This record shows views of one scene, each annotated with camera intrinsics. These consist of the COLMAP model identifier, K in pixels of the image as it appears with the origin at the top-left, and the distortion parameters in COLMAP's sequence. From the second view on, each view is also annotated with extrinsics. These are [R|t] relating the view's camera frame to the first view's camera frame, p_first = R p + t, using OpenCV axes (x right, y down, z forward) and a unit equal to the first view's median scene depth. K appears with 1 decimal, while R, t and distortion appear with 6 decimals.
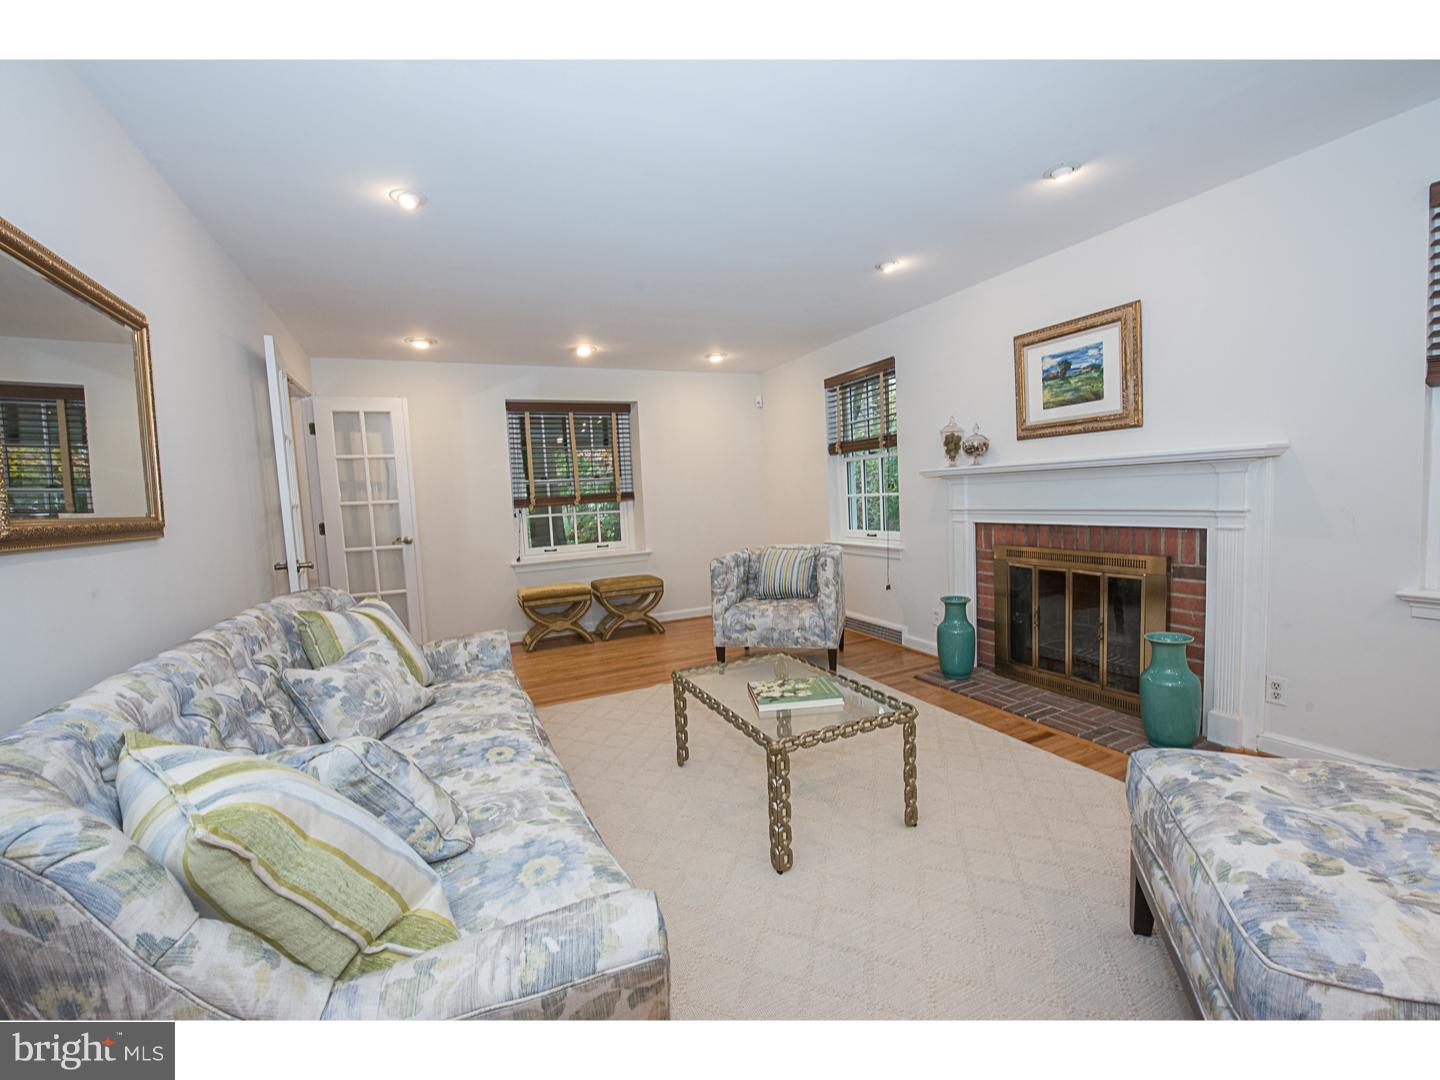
lens RADIAL K [[623.0, 0, 720.0], [0, 623.0, 540.0], [0, 0, 1]] dist [0.000657, -0.000007]
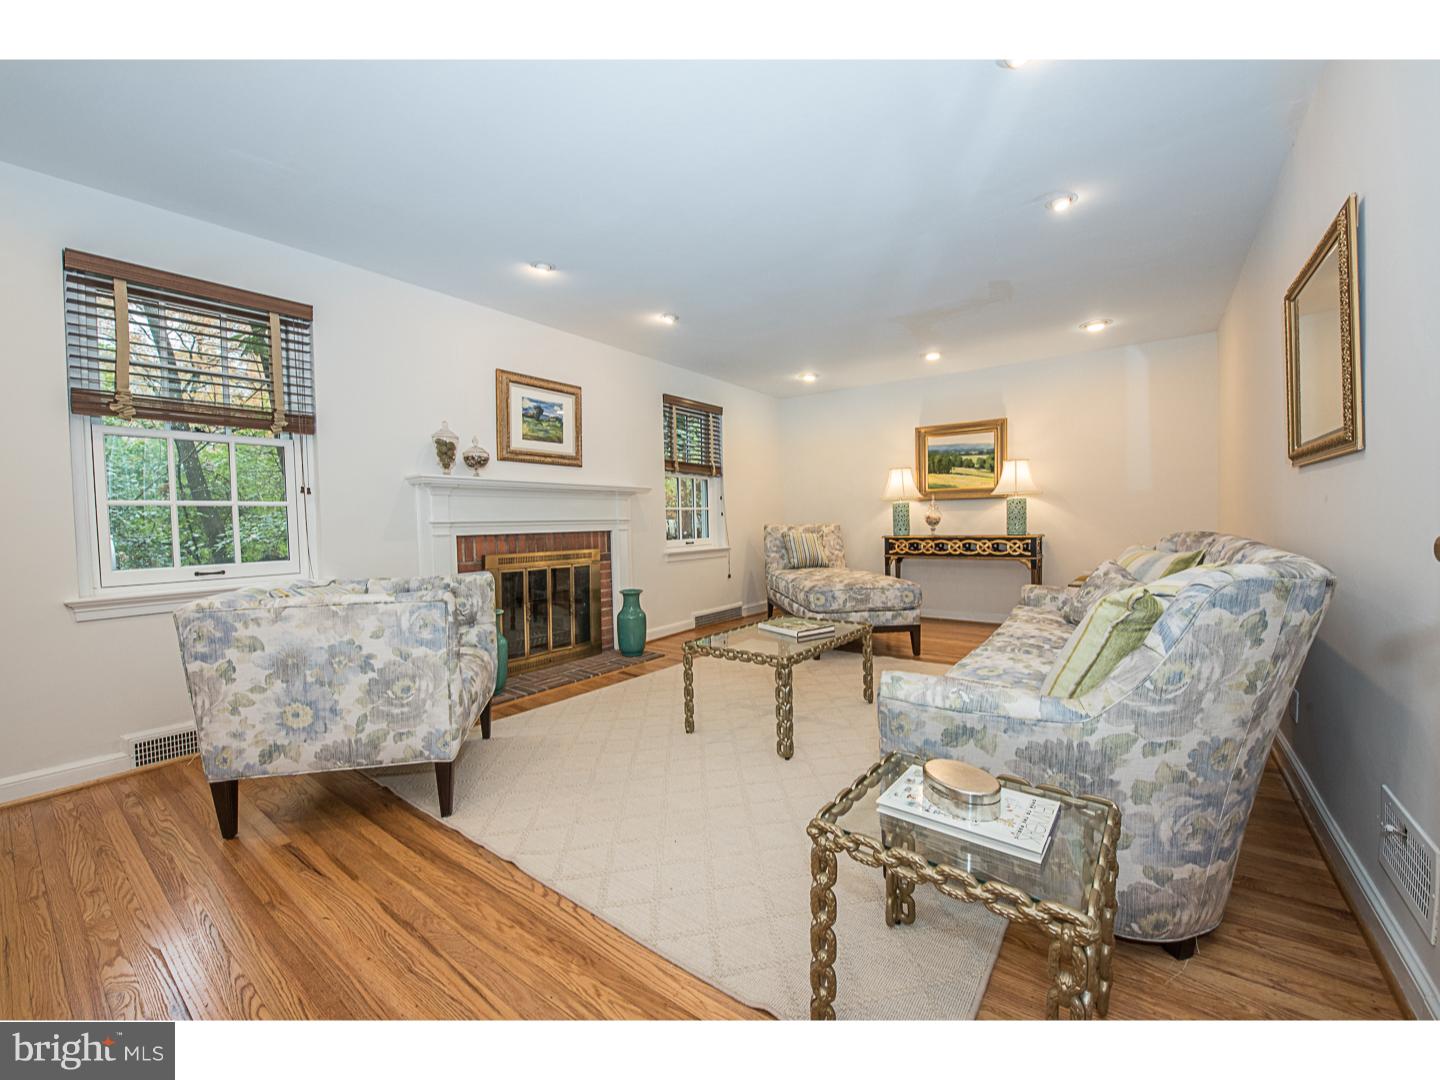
lens RADIAL K [[568.2, 0, 720.0], [0, 568.2, 540.0], [0, 0, 1]] dist [-0.011109, -0.000217]
pose [[-0.468796, 0.014337, 0.883190, -0.658514], [0.096026, 0.994770, 0.034822, -0.015346], [-0.878071, 0.101134, -0.467721, 1.234213]]
